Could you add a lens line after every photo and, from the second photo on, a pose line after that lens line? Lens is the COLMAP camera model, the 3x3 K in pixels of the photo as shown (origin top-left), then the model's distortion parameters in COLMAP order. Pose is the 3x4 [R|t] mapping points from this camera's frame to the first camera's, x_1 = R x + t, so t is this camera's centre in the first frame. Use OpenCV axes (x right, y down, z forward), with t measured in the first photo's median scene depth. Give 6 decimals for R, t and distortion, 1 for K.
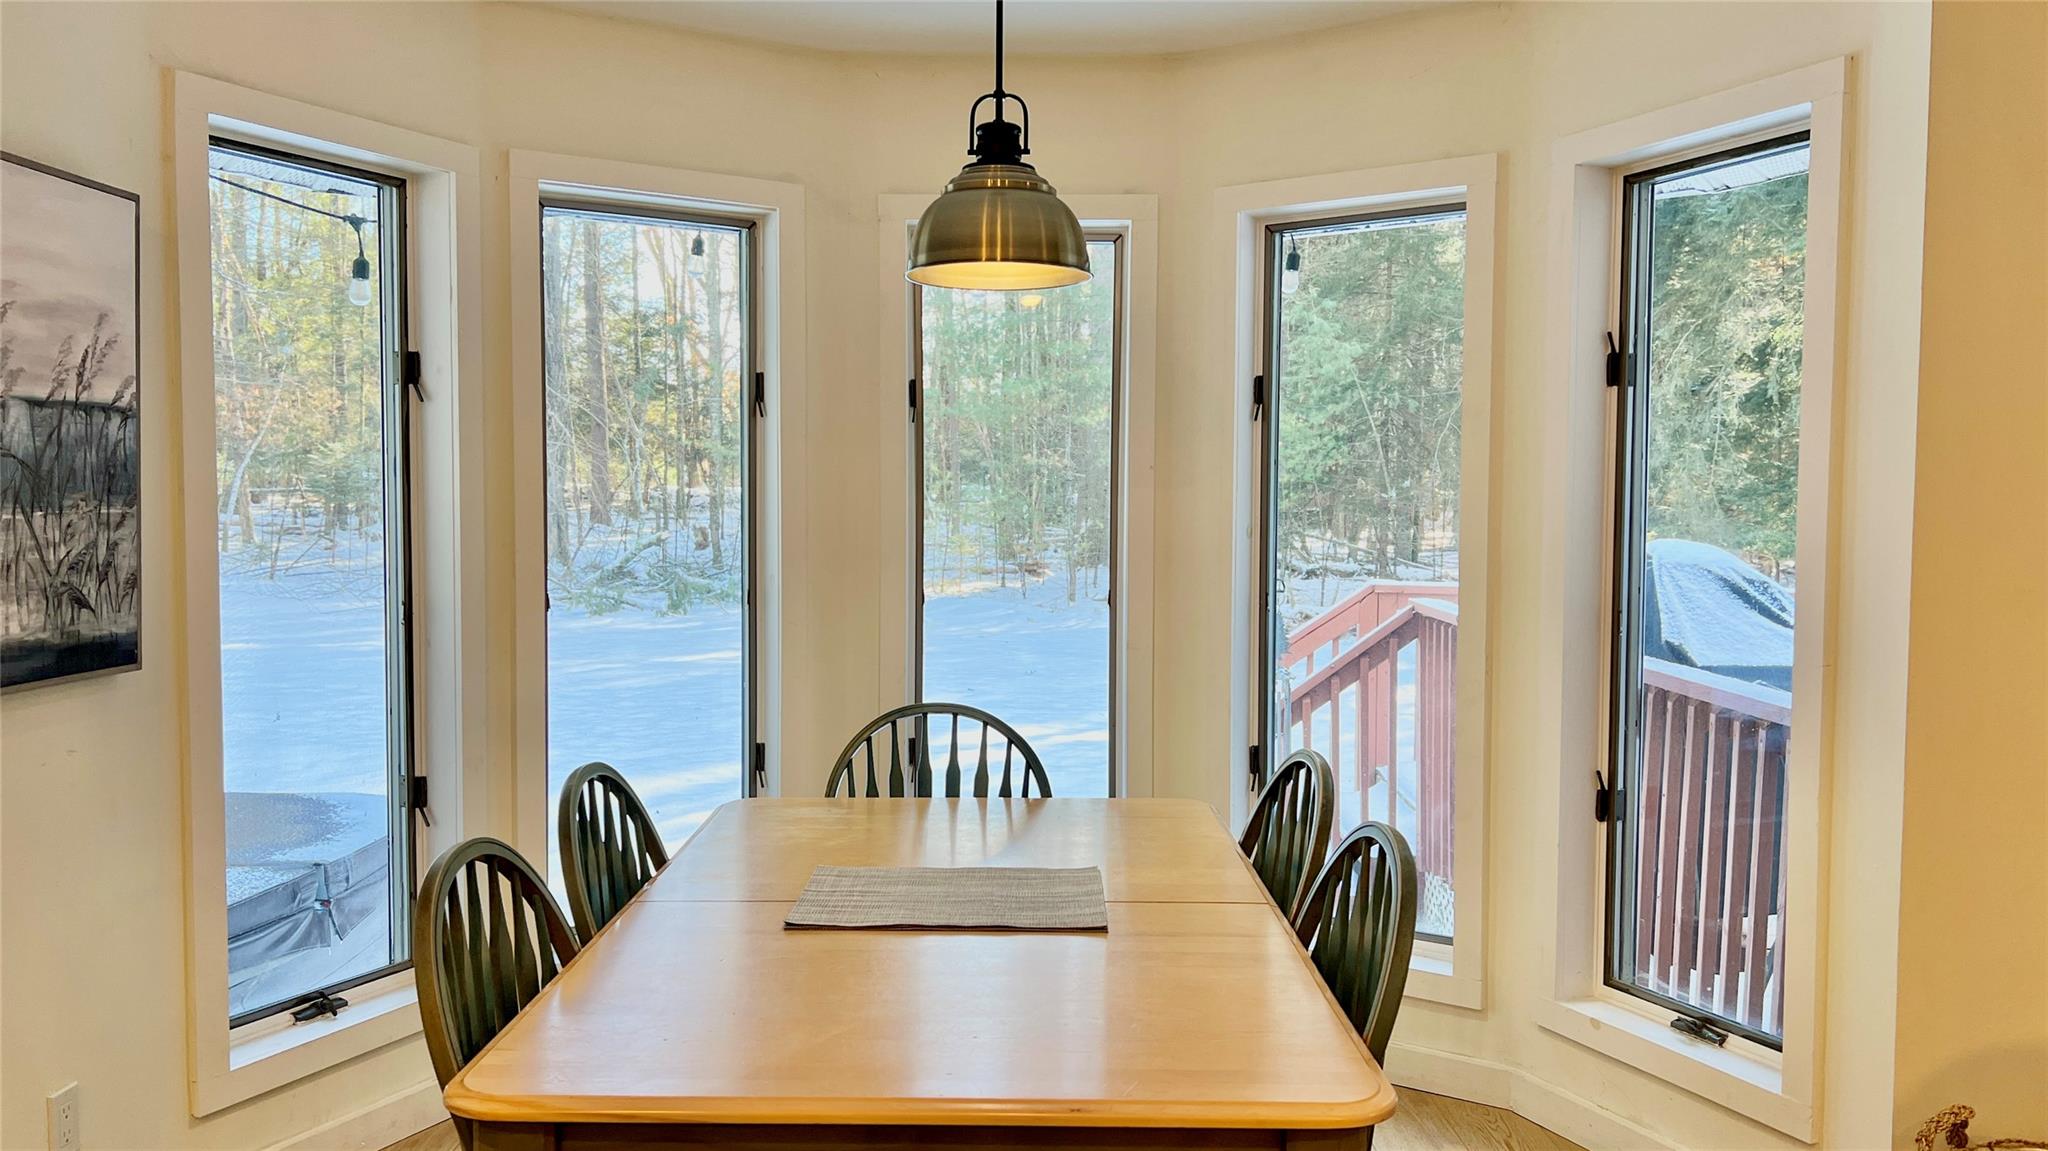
lens RADIAL K [[1532.9, 0, 1036.8], [0, 1532.9, 582.0], [0, 0, 1]] dist [0.060553, -0.082901]
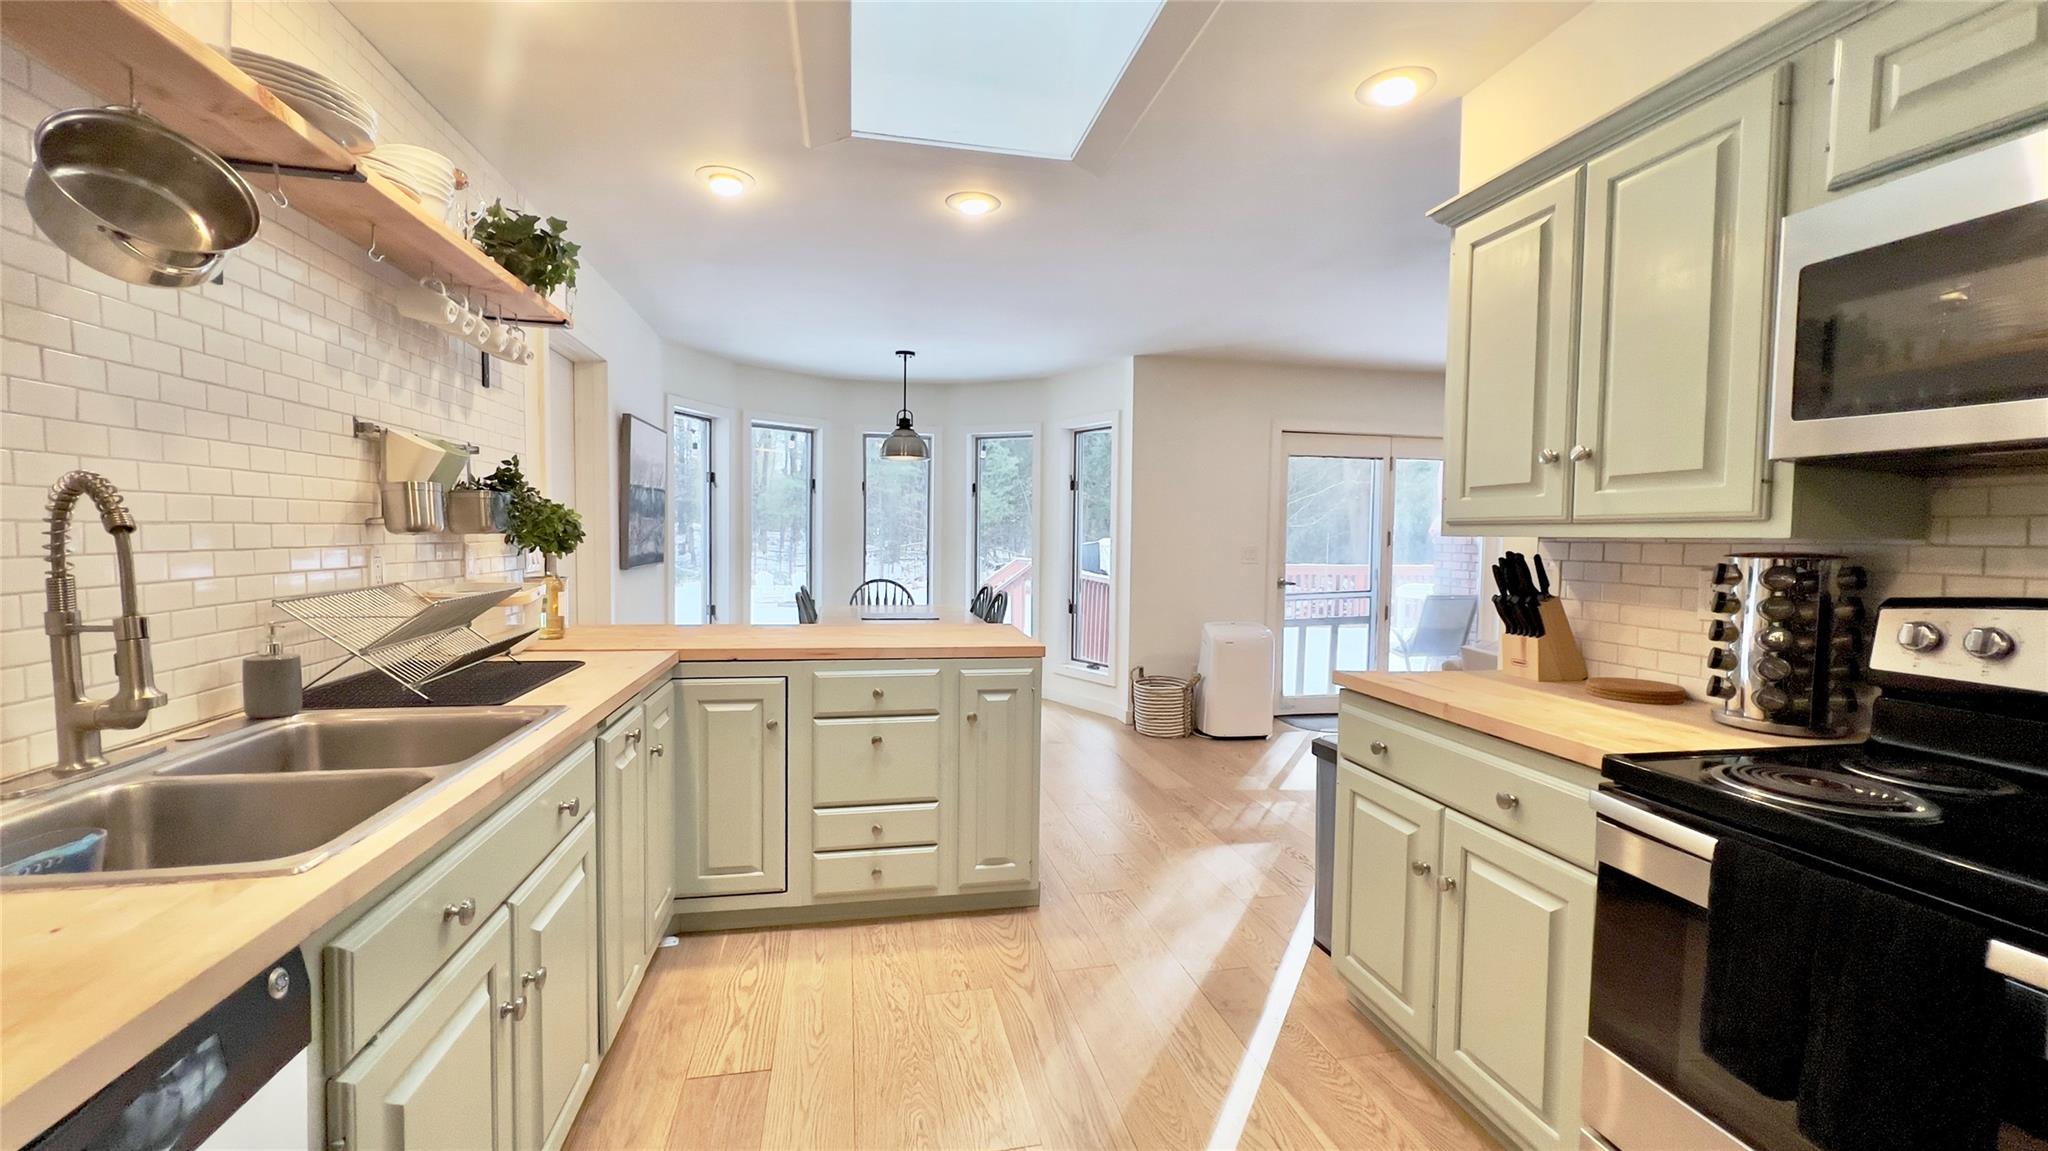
lens RADIAL K [[801.9, 0, 1026.9], [0, 801.9, 583.1], [0, 0, 1]] dist [-0.003095, 0.000007]
pose [[0.977741, -0.004769, 0.209763, -0.123561], [0.002710, 0.999945, 0.010102, 0.071625], [-0.209800, -0.009309, 0.977700, -0.827200]]
